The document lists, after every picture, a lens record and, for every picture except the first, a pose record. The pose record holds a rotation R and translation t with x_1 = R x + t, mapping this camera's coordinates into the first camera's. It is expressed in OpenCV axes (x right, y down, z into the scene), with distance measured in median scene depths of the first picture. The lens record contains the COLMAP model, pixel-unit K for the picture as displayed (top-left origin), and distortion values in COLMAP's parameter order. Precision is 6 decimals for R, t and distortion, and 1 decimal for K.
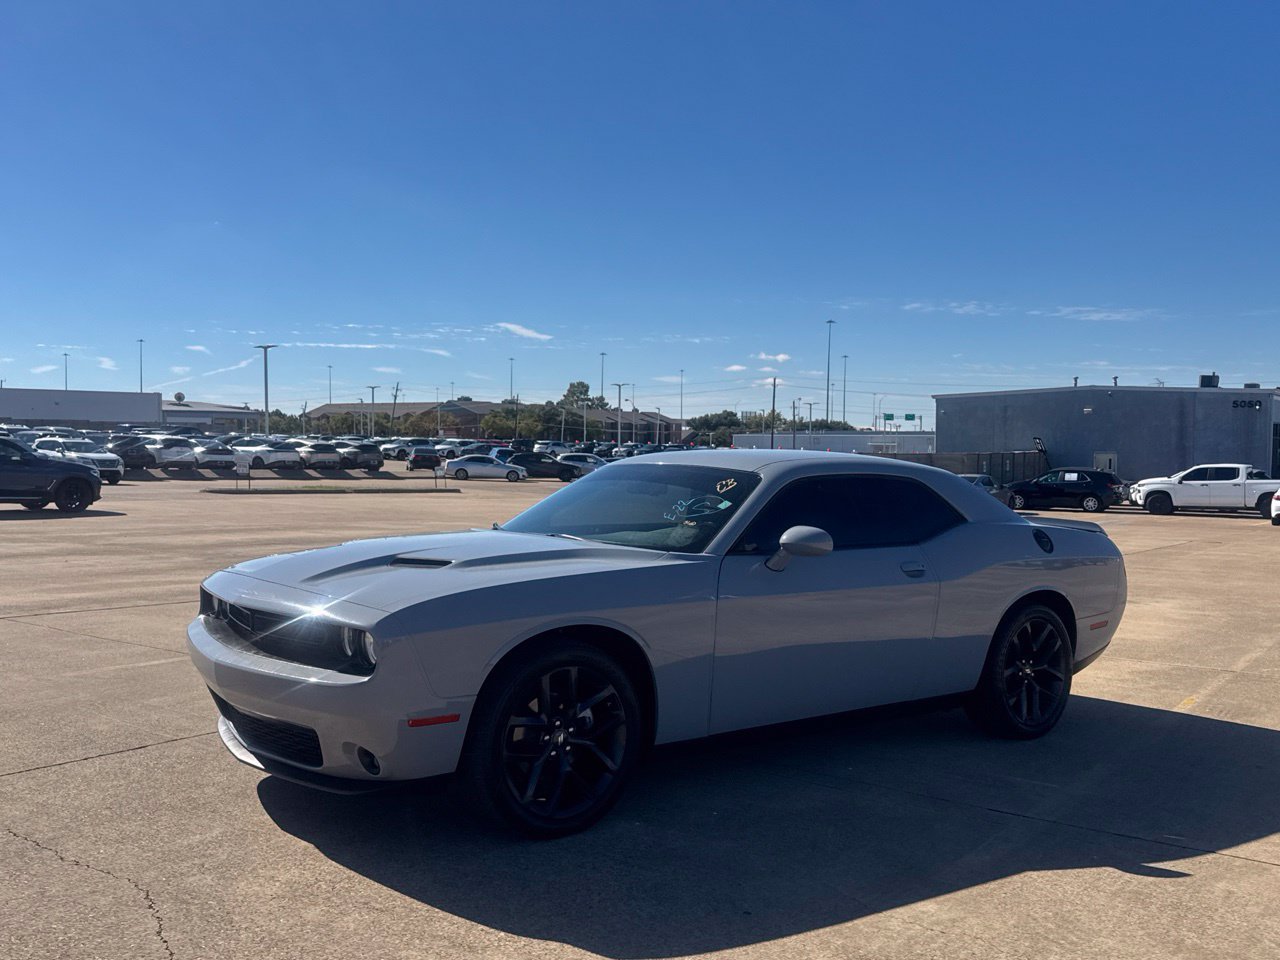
lens RADIAL K [[1162.6, 0, 631.9], [0, 1162.6, 483.3], [0, 0, 1]] dist [0.055801, 0.000000]
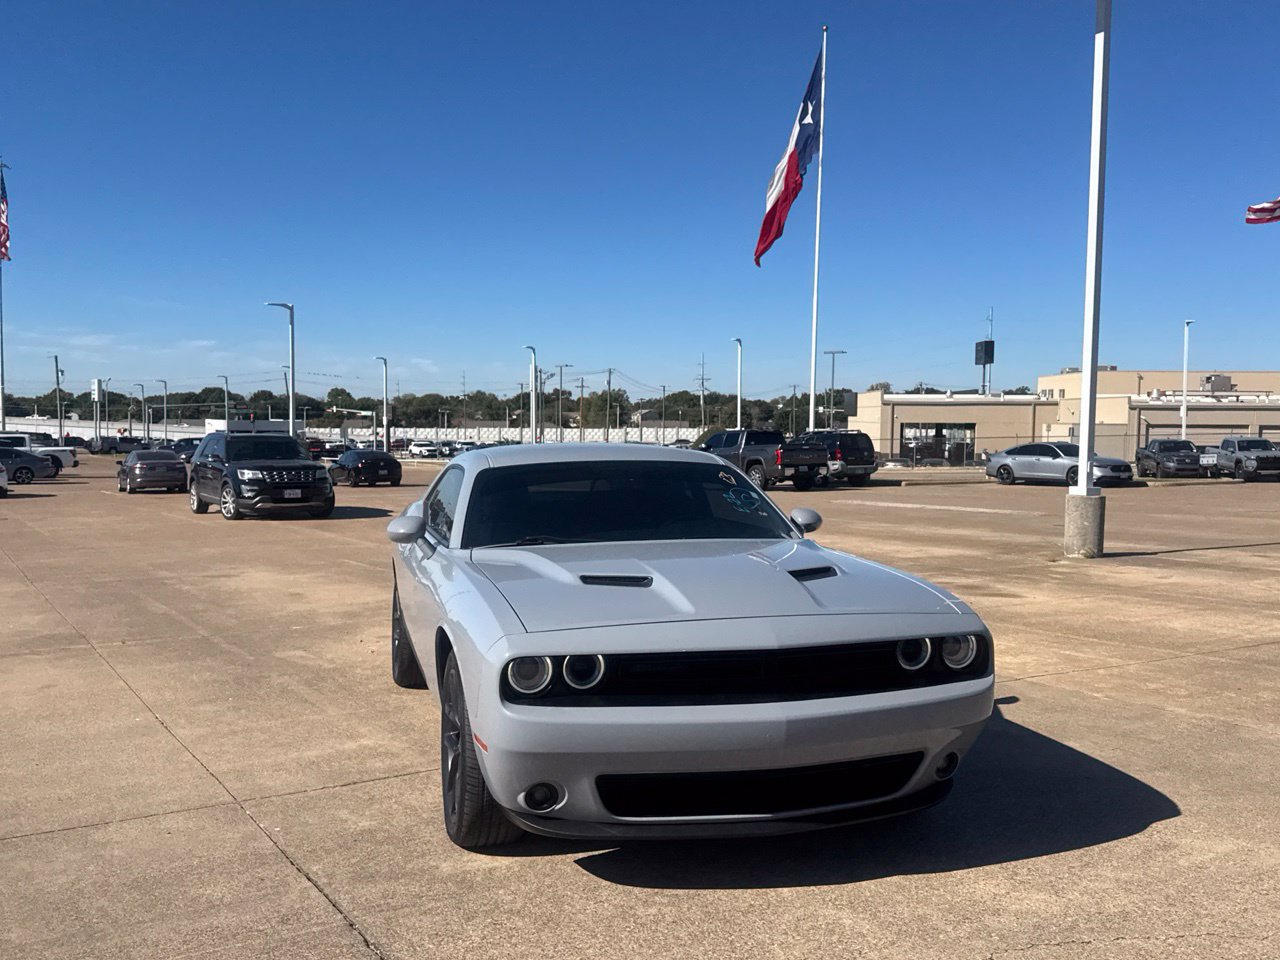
lens RADIAL K [[1162.6, 0, 640.2], [0, 1162.6, 488.7], [0, 0, 1]] dist [0.055801, 0.000000]
pose [[0.389484, -0.059454, 0.919112, -0.102075], [0.030074, 0.998203, 0.051826, -0.005066], [-0.920542, 0.007456, 0.390572, 0.069261]]
